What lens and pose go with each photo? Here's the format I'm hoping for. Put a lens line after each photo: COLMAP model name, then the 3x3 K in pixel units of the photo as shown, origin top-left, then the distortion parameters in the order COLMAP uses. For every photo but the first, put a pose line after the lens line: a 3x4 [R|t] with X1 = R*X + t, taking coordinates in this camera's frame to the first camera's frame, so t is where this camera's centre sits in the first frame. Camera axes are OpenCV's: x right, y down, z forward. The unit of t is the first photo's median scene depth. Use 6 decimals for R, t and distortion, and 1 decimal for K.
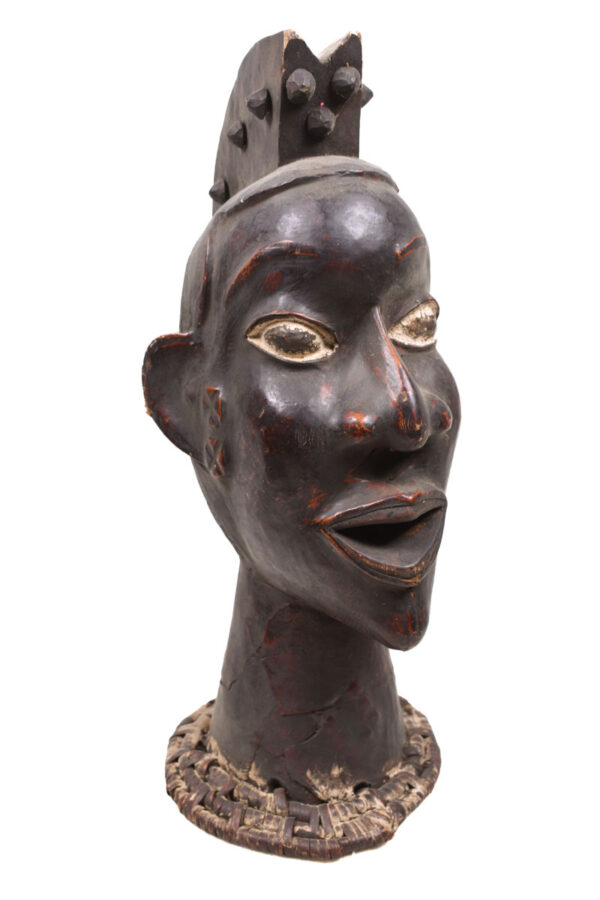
lens RADIAL K [[1088.1, 0, 300.0], [0, 1088.1, 450.0], [0, 0, 1]] dist [0.007669, -0.006604]
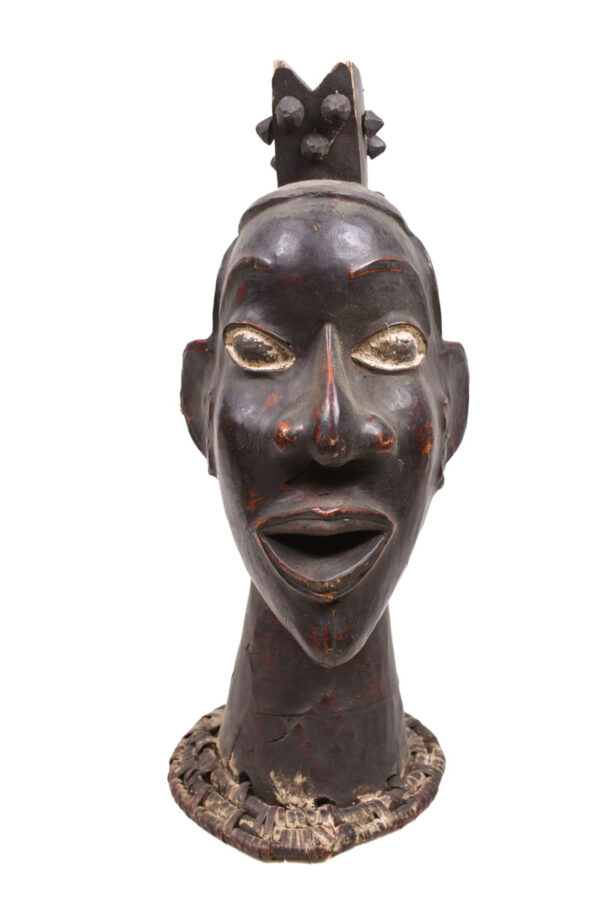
lens RADIAL K [[1012.5, 0, 300.0], [0, 1012.5, 450.0], [0, 0, 1]] dist [-0.009671, 0.002320]
pose [[0.908125, 0.122674, -0.400324, 0.414816], [-0.141313, 0.989815, -0.017251, 0.005737], [0.394131, 0.072237, 0.916211, 0.118499]]
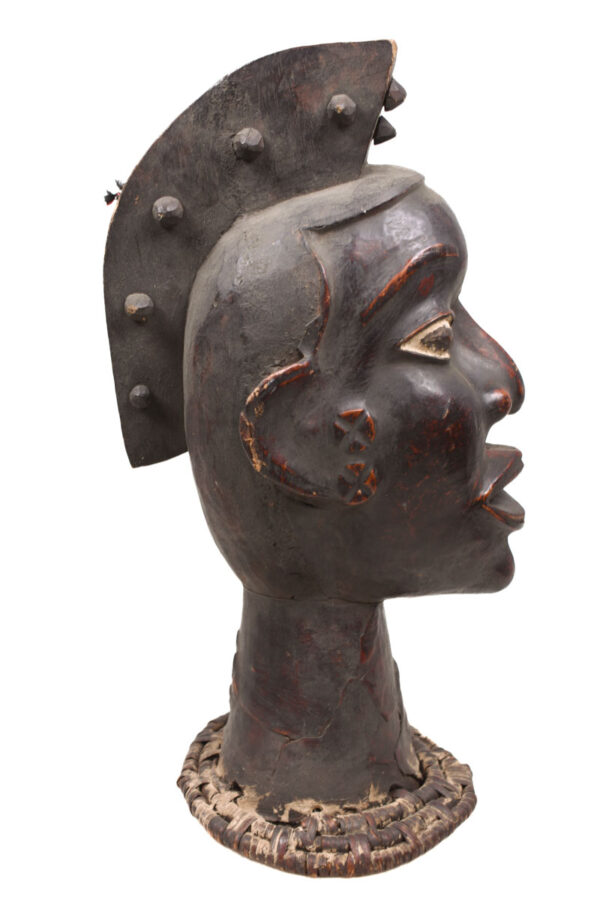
lens RADIAL K [[1088.1, 0, 300.0], [0, 1088.1, 450.0], [0, 0, 1]] dist [0.007669, -0.006604]
pose [[0.431132, -0.246847, 0.867866, -0.940828], [0.265469, 0.953979, 0.139462, -0.170408], [-0.862352, 0.170265, 0.476821, 0.598564]]
